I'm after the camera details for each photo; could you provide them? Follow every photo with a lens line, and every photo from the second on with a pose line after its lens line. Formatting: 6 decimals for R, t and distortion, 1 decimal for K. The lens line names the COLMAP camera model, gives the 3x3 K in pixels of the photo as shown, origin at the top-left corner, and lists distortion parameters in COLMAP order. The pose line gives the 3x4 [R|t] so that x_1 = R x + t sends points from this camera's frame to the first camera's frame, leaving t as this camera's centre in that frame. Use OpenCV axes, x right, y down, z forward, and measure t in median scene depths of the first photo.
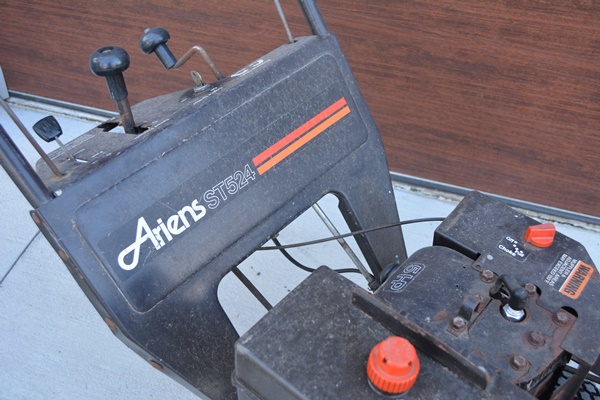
lens RADIAL K [[652.5, 0, 300.0], [0, 652.5, 200.0], [0, 0, 1]] dist [-0.059702, 0.002087]
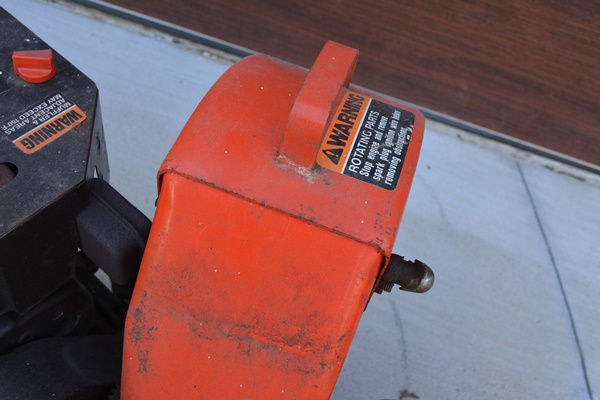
lens RADIAL K [[652.5, 0, 300.0], [0, 652.5, 200.0], [0, 0, 1]] dist [-0.059702, 0.002087]
pose [[0.993246, 0.081626, 0.082462, 0.650128], [-0.095319, 0.979260, 0.178782, 0.046547], [-0.066158, -0.185435, 0.980427, 0.268735]]
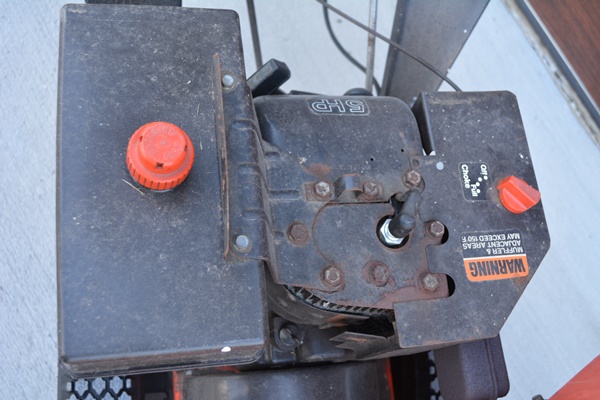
lens RADIAL K [[652.5, 0, 300.0], [0, 652.5, 200.0], [0, 0, 1]] dist [-0.059702, 0.002087]
pose [[0.712488, 0.697111, -0.079981, 0.272924], [-0.614765, 0.675111, 0.407785, -0.095510], [0.338268, -0.241373, 0.909568, 0.256639]]
